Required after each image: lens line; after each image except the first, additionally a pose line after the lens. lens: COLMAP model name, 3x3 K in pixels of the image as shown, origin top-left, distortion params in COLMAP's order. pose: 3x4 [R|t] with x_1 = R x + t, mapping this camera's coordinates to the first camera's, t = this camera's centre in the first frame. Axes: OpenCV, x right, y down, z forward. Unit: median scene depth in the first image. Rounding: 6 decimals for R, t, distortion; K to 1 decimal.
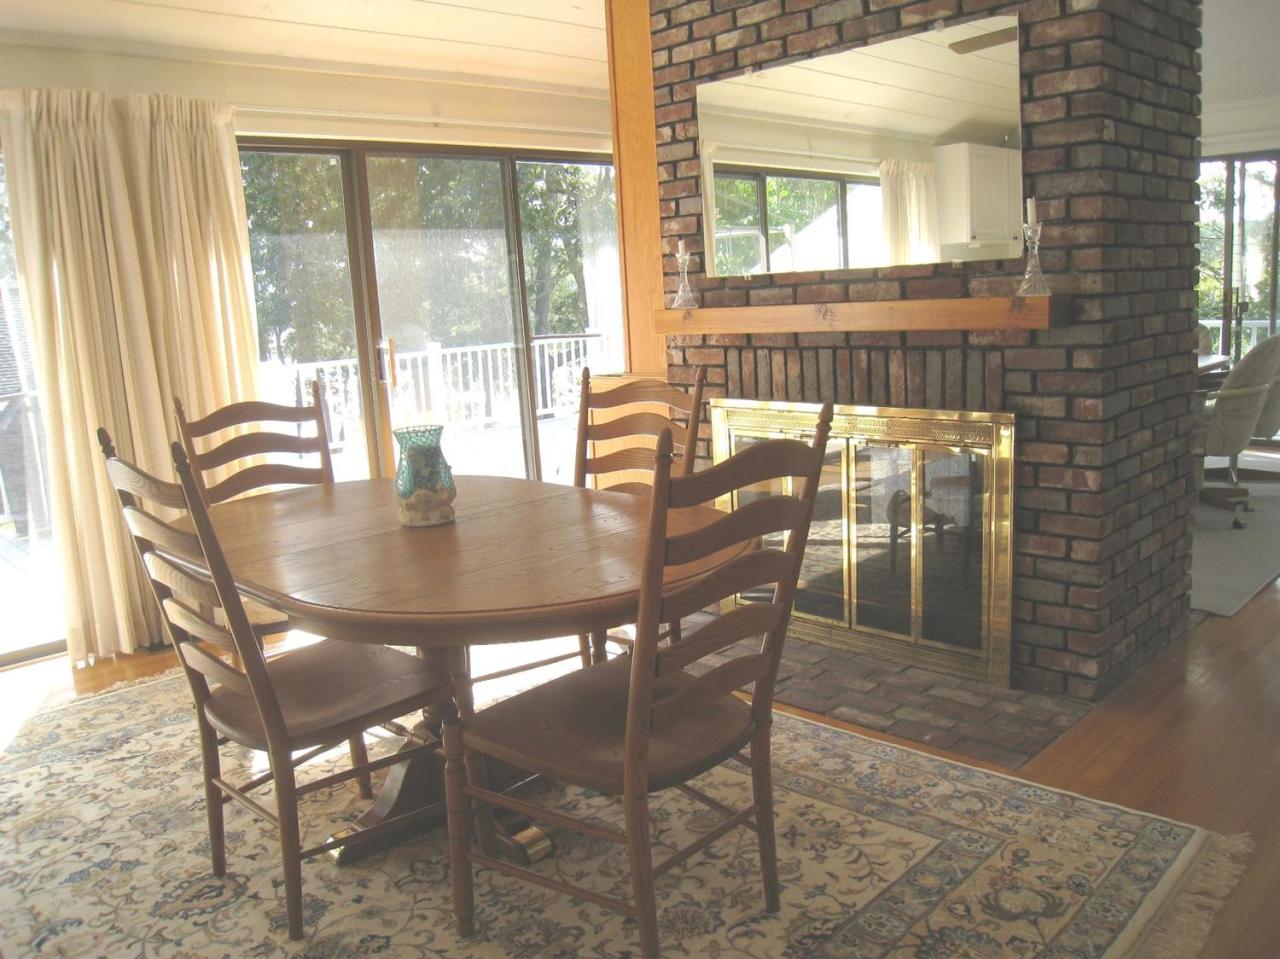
lens RADIAL K [[1045.4, 0, 648.1], [0, 1045.4, 478.9], [0, 0, 1]] dist [-0.164434, 0.107445]
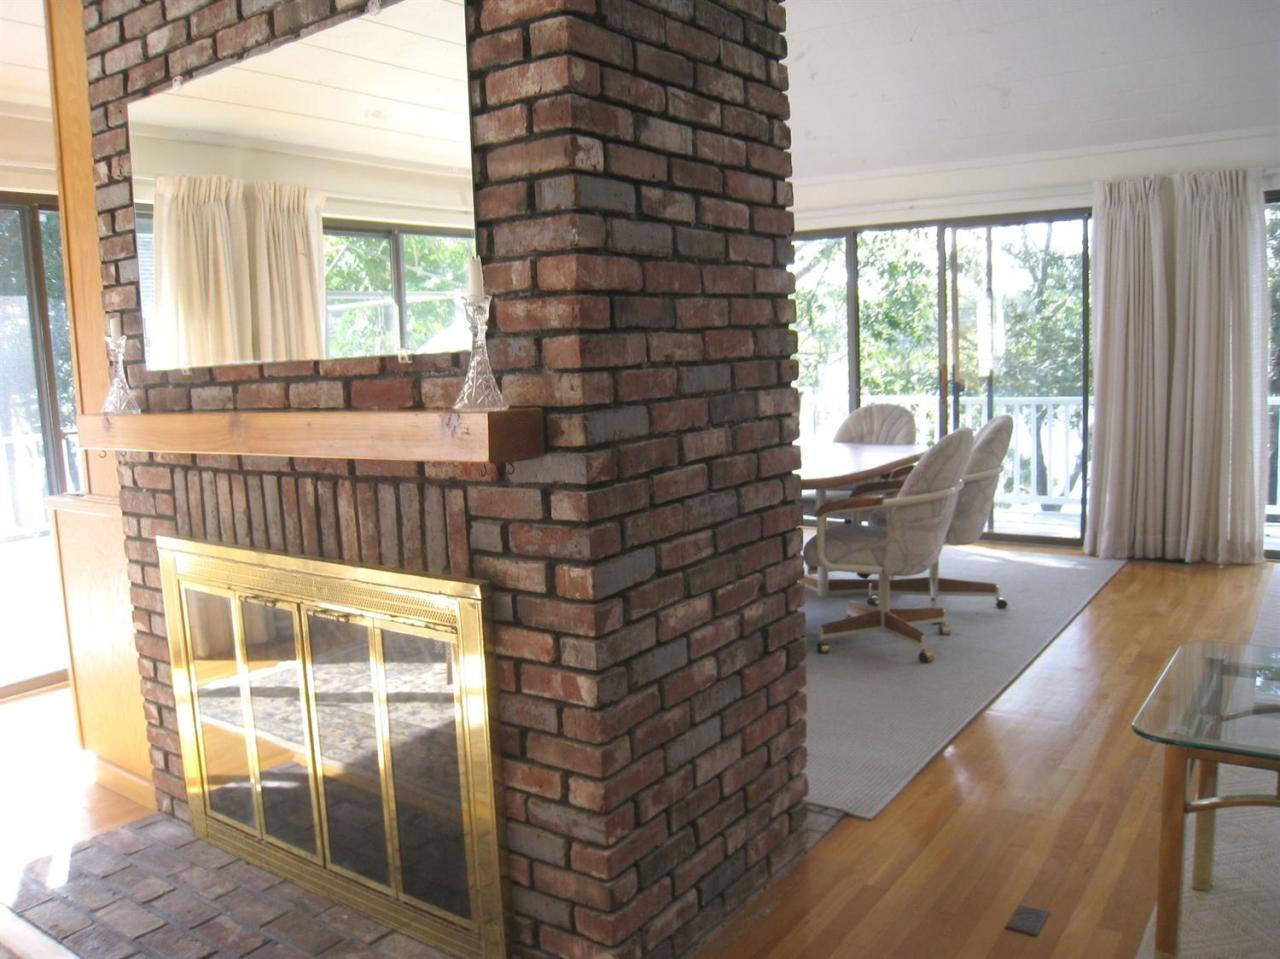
lens RADIAL K [[1024.7, 0, 657.6], [0, 1024.7, 473.9], [0, 0, 1]] dist [-0.161491, 0.096905]
pose [[0.983594, -0.004918, 0.180332, 0.332702], [0.015881, 0.998108, -0.059400, -0.088826], [-0.179698, 0.061289, 0.981811, 0.315159]]
